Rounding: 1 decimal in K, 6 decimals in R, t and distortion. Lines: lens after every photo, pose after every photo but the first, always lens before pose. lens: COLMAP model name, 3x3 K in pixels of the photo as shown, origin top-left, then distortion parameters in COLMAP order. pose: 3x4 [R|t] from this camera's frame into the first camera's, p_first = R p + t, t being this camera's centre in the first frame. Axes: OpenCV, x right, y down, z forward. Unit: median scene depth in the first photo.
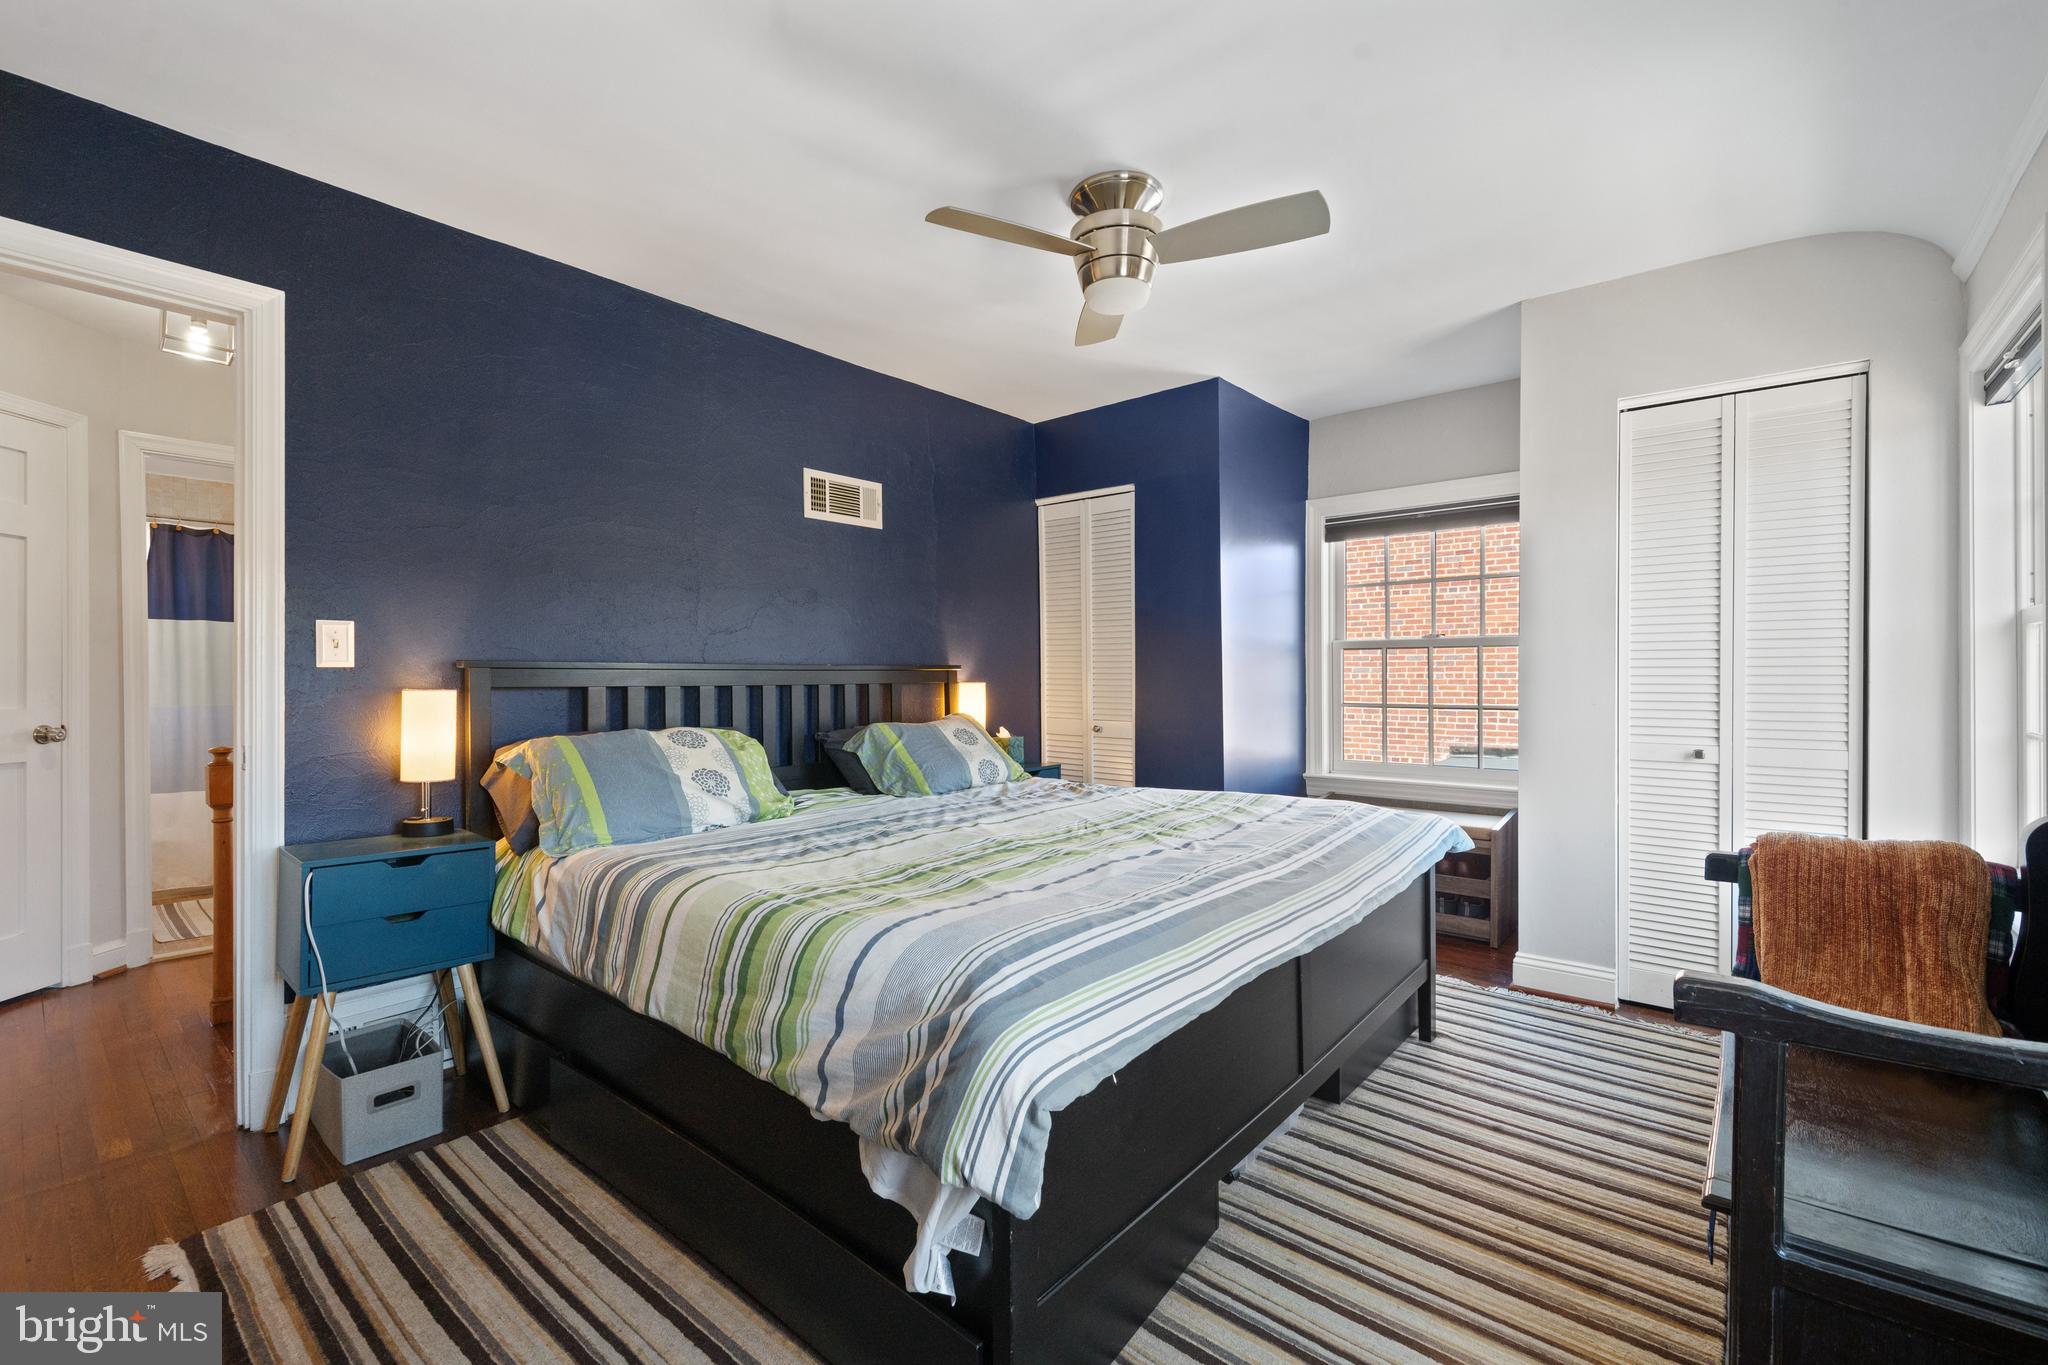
lens RADIAL K [[889.1, 0, 1025.4], [0, 889.1, 671.5], [0, 0, 1]] dist [-0.000551, 0.000398]
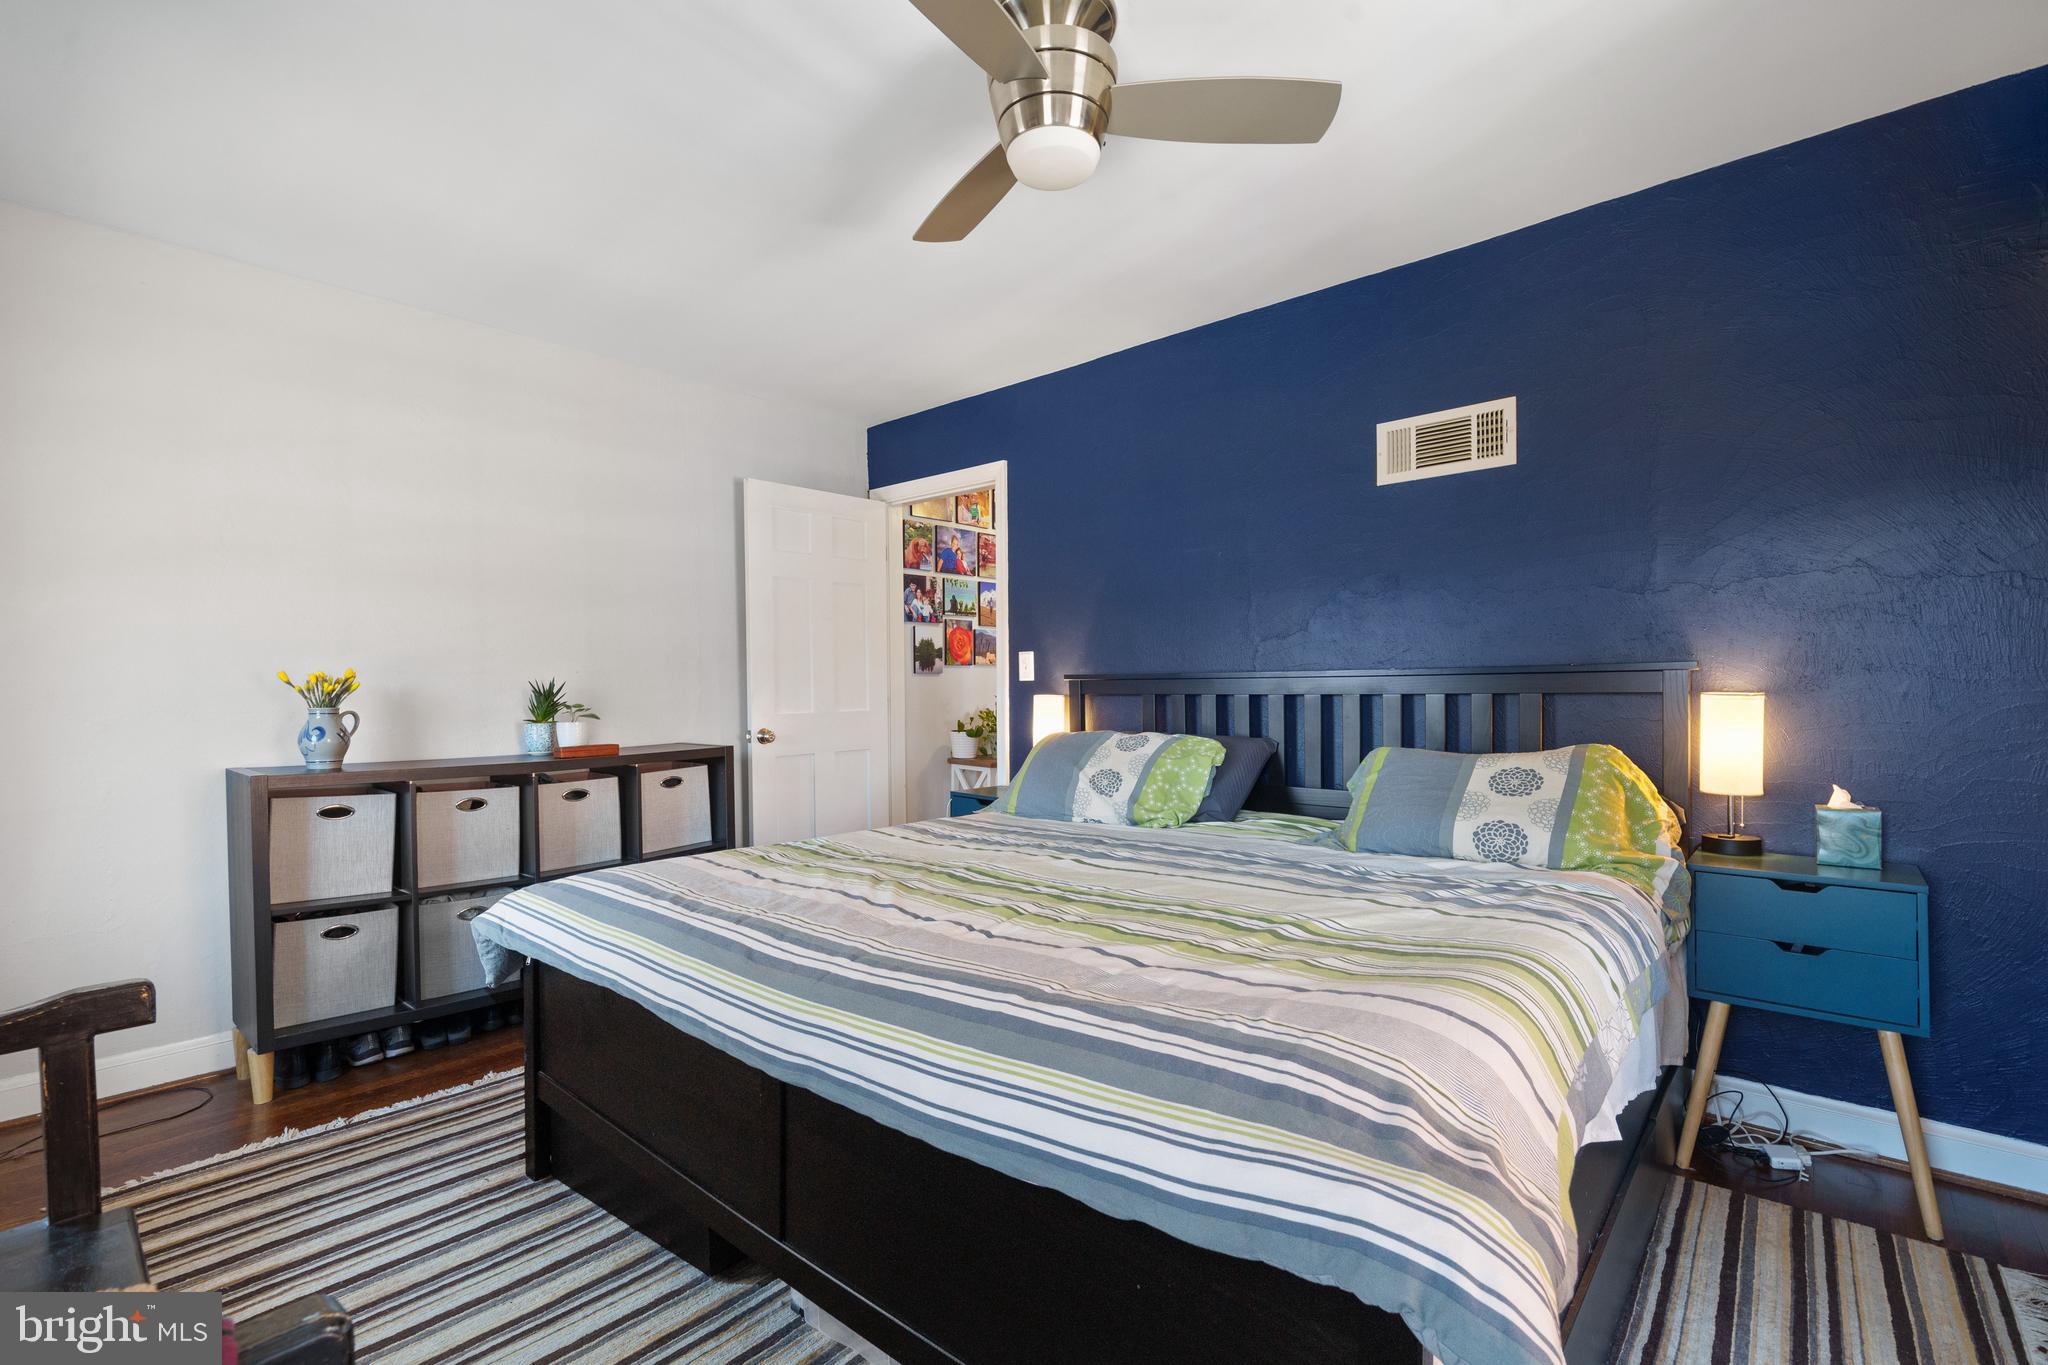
lens RADIAL K [[889.1, 0, 1016.0], [0, 889.1, 695.7], [0, 0, 1]] dist [-0.000551, 0.000398]
pose [[-0.015237, 0.009829, -0.999836, 0.774758], [0.017386, 0.999803, 0.009564, 0.006575], [0.999733, -0.017237, -0.015405, 0.917966]]
